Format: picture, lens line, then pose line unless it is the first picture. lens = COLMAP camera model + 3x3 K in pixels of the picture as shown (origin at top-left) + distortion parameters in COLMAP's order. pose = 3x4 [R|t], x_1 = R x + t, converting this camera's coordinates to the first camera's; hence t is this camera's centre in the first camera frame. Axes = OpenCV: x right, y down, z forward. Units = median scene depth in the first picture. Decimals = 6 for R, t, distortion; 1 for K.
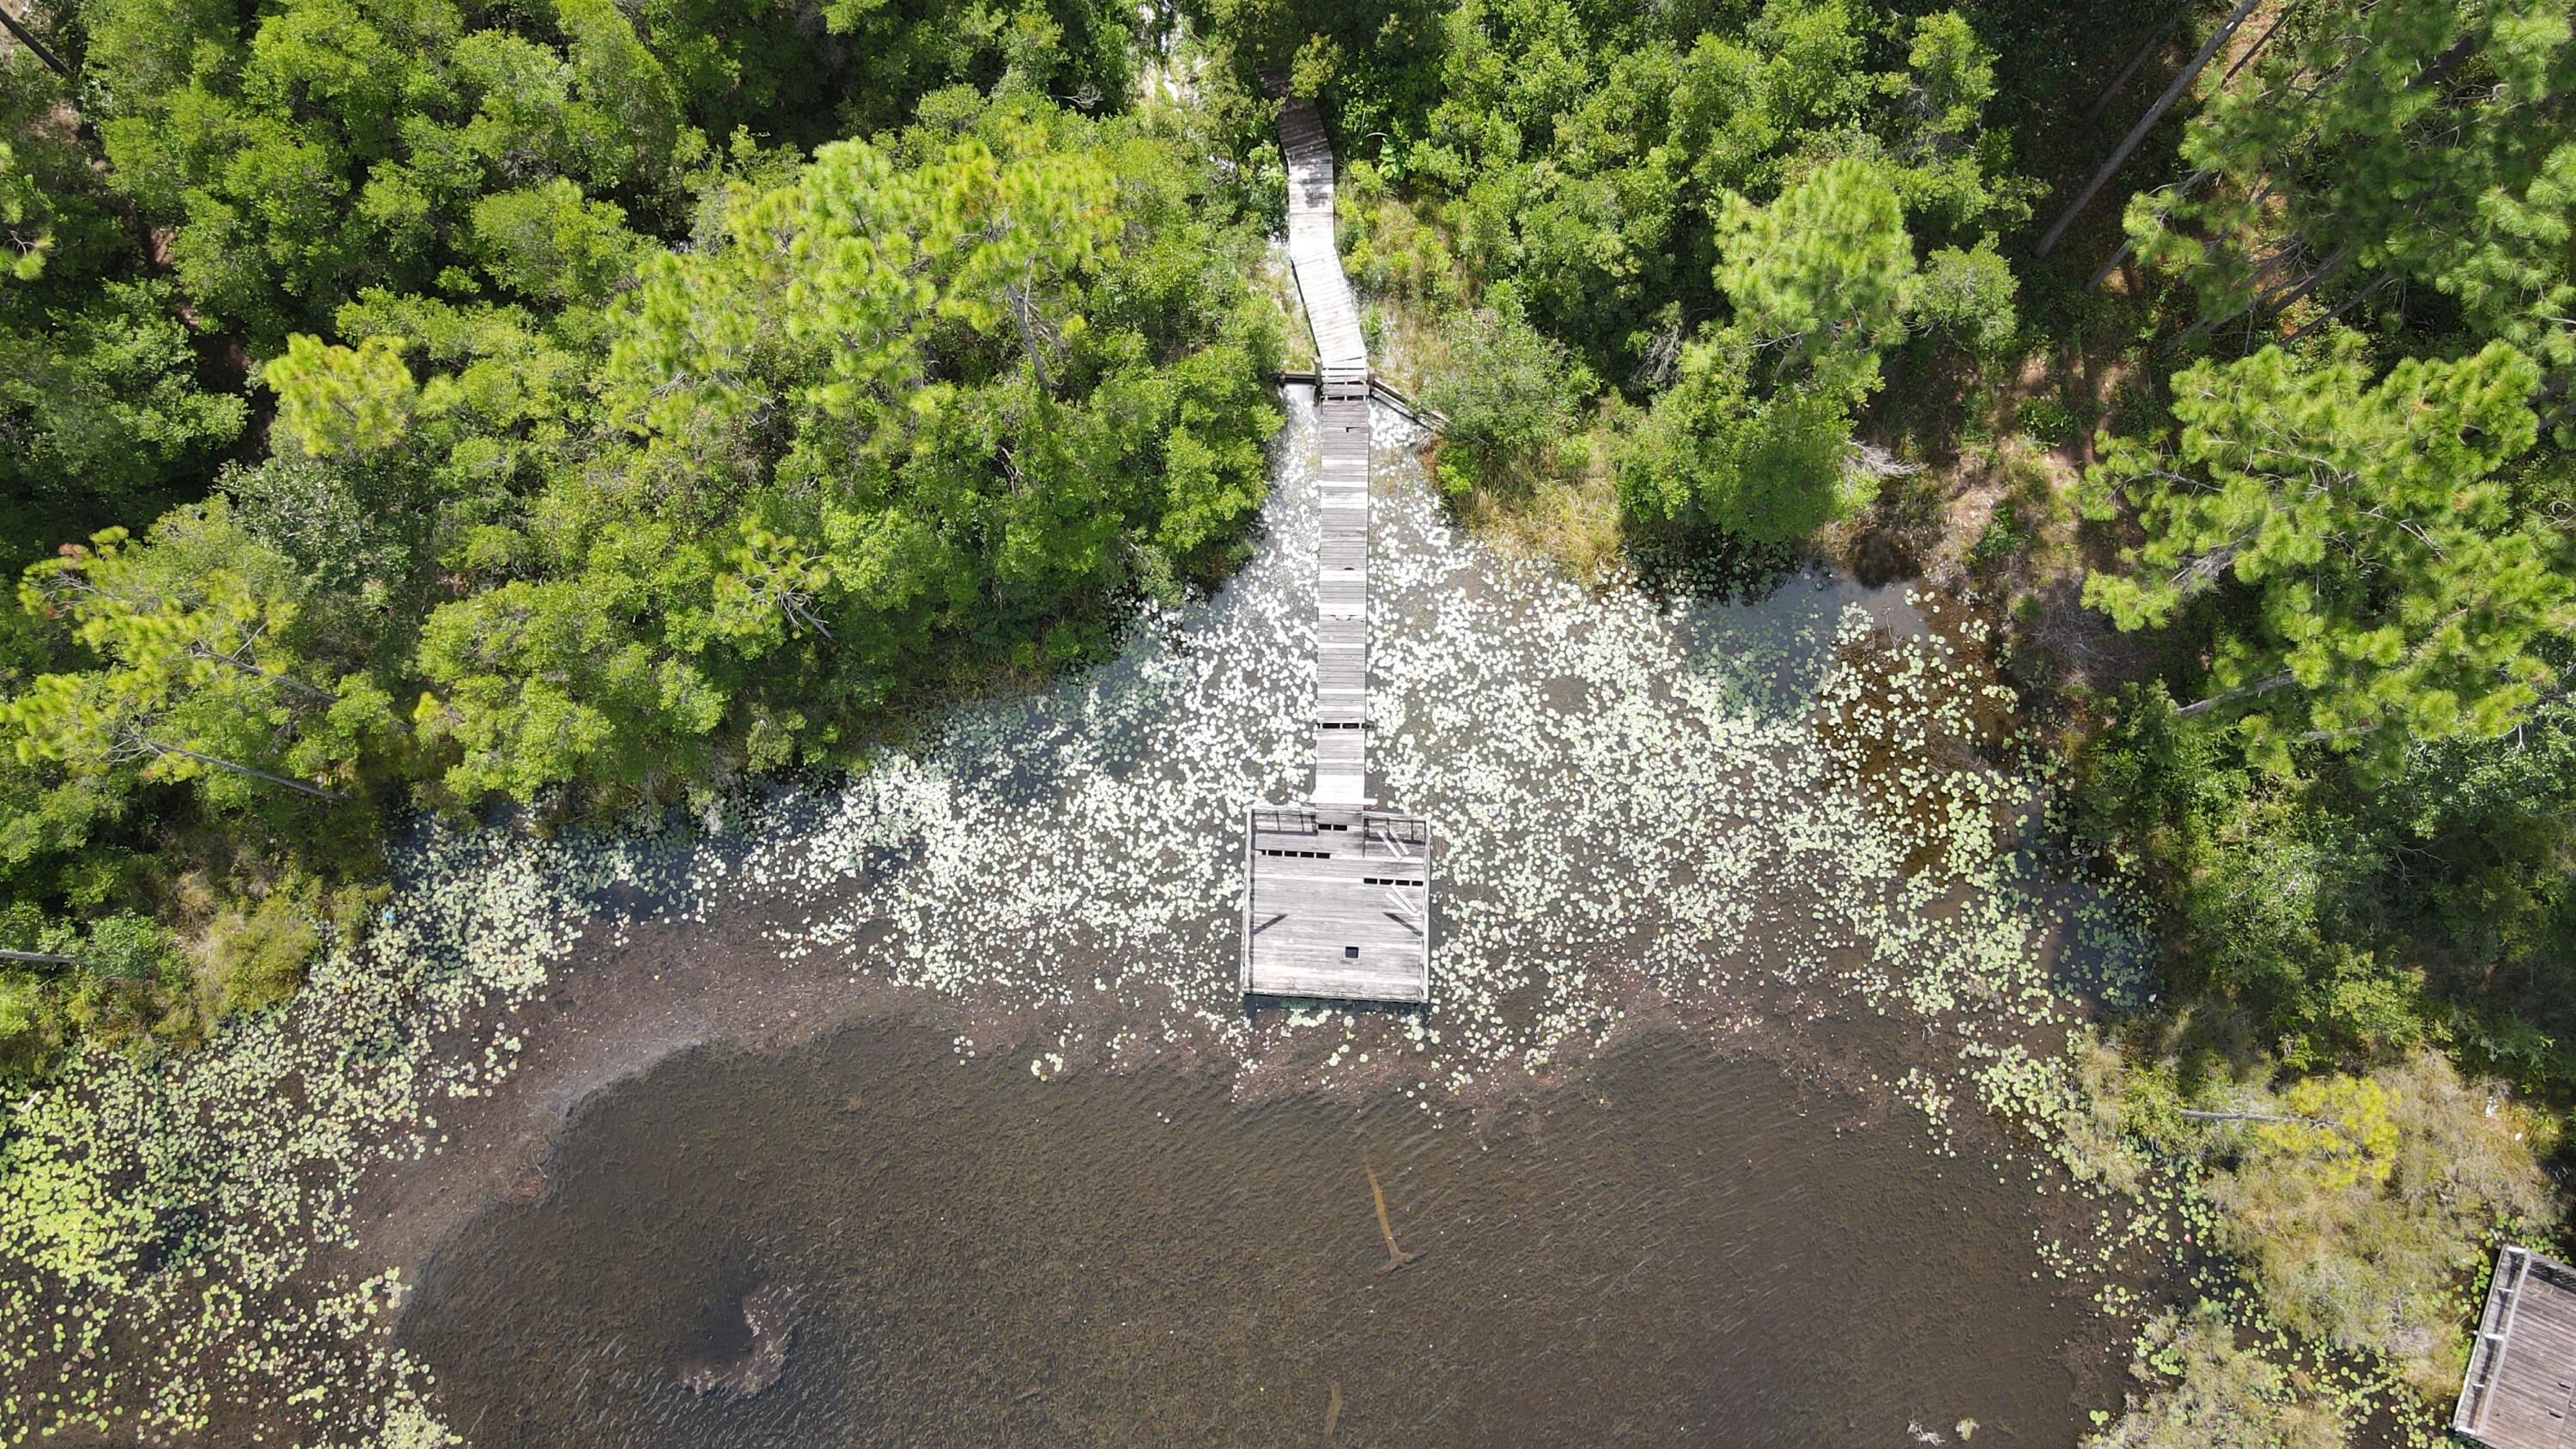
lens RADIAL K [[1930.0, 0, 1293.2], [0, 1930.0, 724.2], [0, 0, 1]] dist [0.012187, 0.026599]
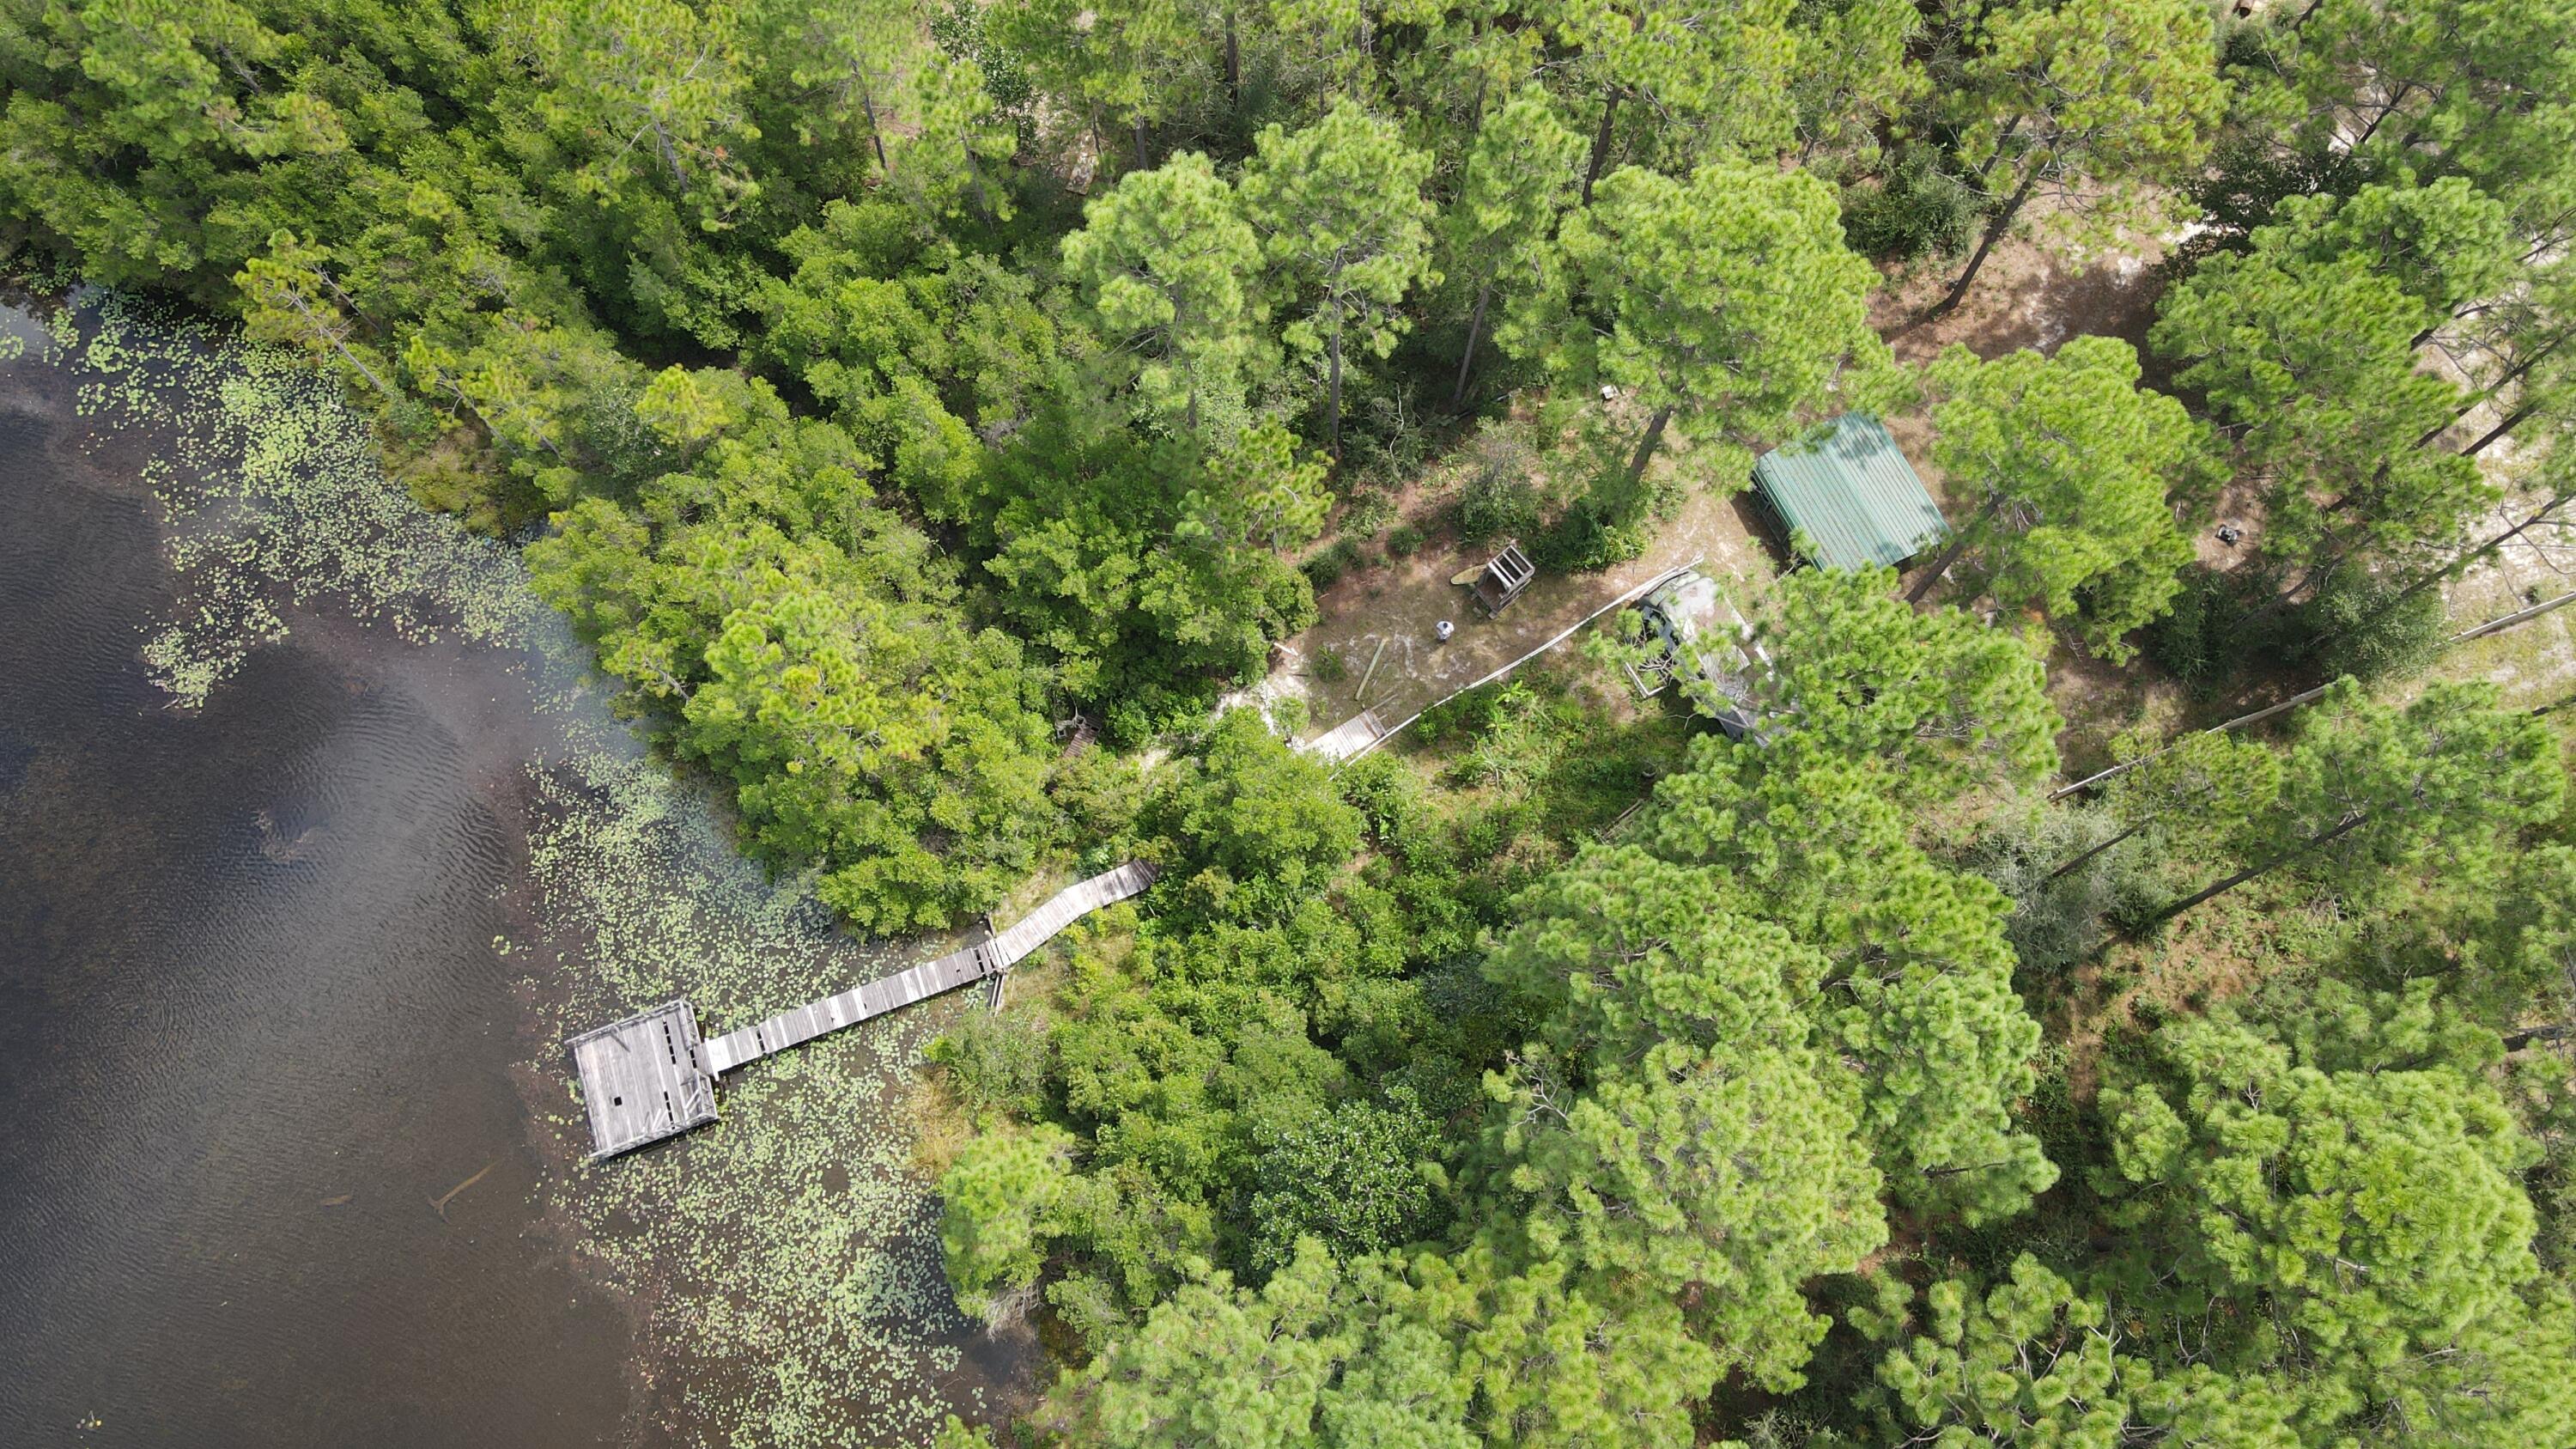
lens RADIAL K [[1930.0, 0, 1279.6], [0, 1930.0, 732.0], [0, 0, 1]] dist [0.012187, 0.026599]
pose [[0.360242, 0.891241, -0.275526, 0.367741], [-0.916409, 0.393323, 0.074100, -0.568875], [0.174412, 0.225801, 0.958433, -0.413954]]
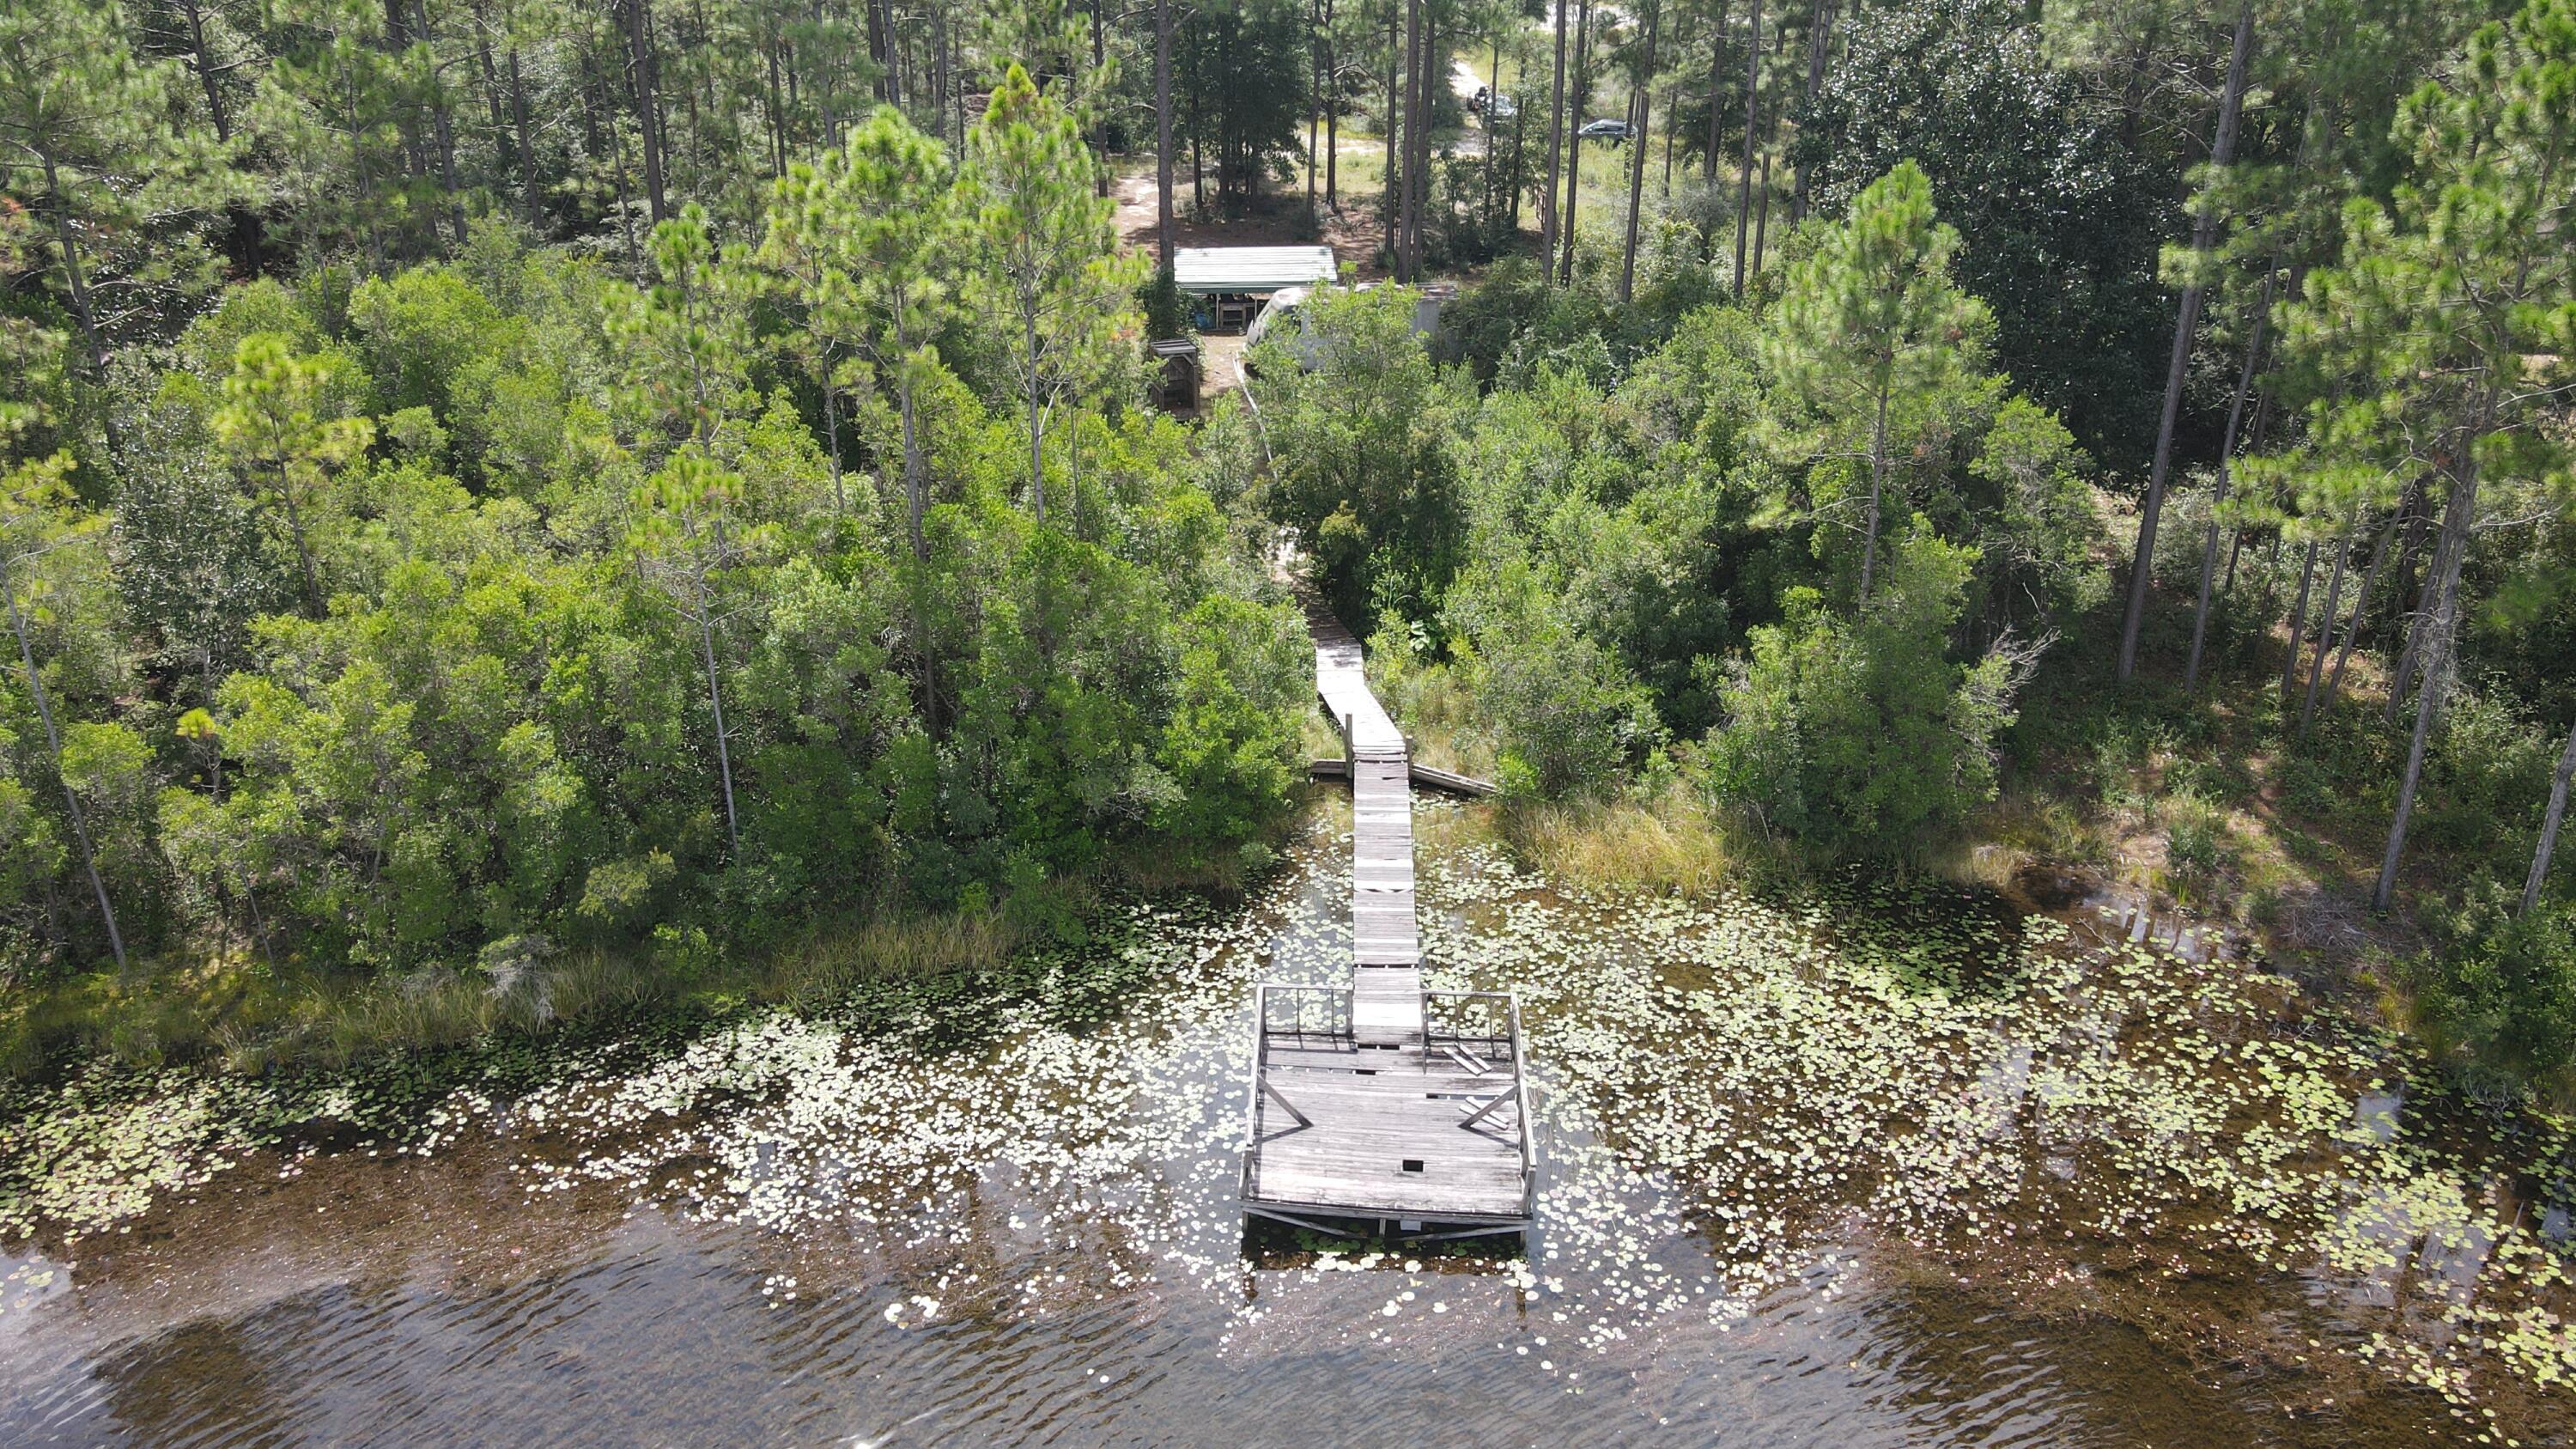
lens RADIAL K [[1930.0, 0, 1285.1], [0, 1930.0, 724.4], [0, 0, 1]] dist [0.012187, 0.026599]
pose [[0.999876, 0.008900, -0.012971, -0.005319], [-0.015730, 0.573357, -0.819155, 0.552877], [0.000146, 0.819257, 0.573426, 0.497570]]
